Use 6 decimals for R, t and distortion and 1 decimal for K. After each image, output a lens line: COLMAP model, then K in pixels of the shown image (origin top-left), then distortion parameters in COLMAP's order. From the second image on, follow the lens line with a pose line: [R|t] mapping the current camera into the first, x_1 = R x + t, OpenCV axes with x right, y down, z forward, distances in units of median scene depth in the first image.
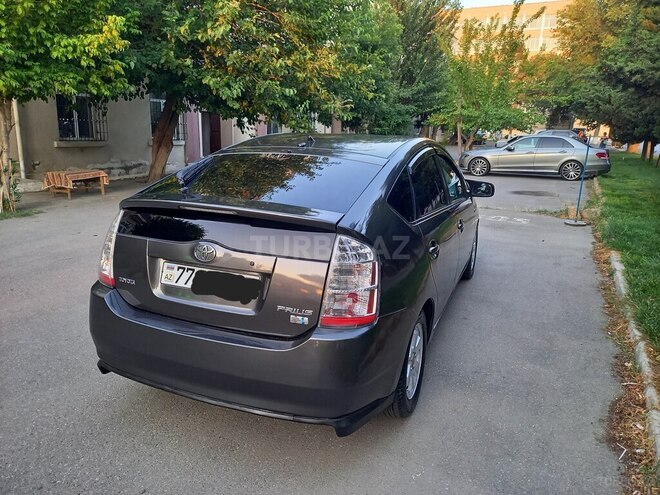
lens RADIAL K [[499.4, 0, 329.3], [0, 499.4, 252.0], [0, 0, 1]] dist [0.027304, -0.010098]
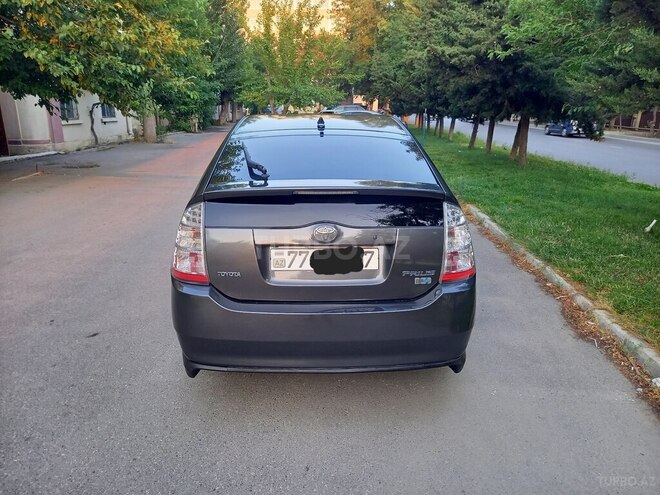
lens RADIAL K [[499.4, 0, 329.3], [0, 499.4, 252.0], [0, 0, 1]] dist [0.027304, -0.010098]
pose [[0.909492, -0.137805, 0.392217, -0.165468], [0.120443, 0.990343, 0.068666, -0.007919], [-0.397891, -0.015212, 0.917306, 0.009522]]
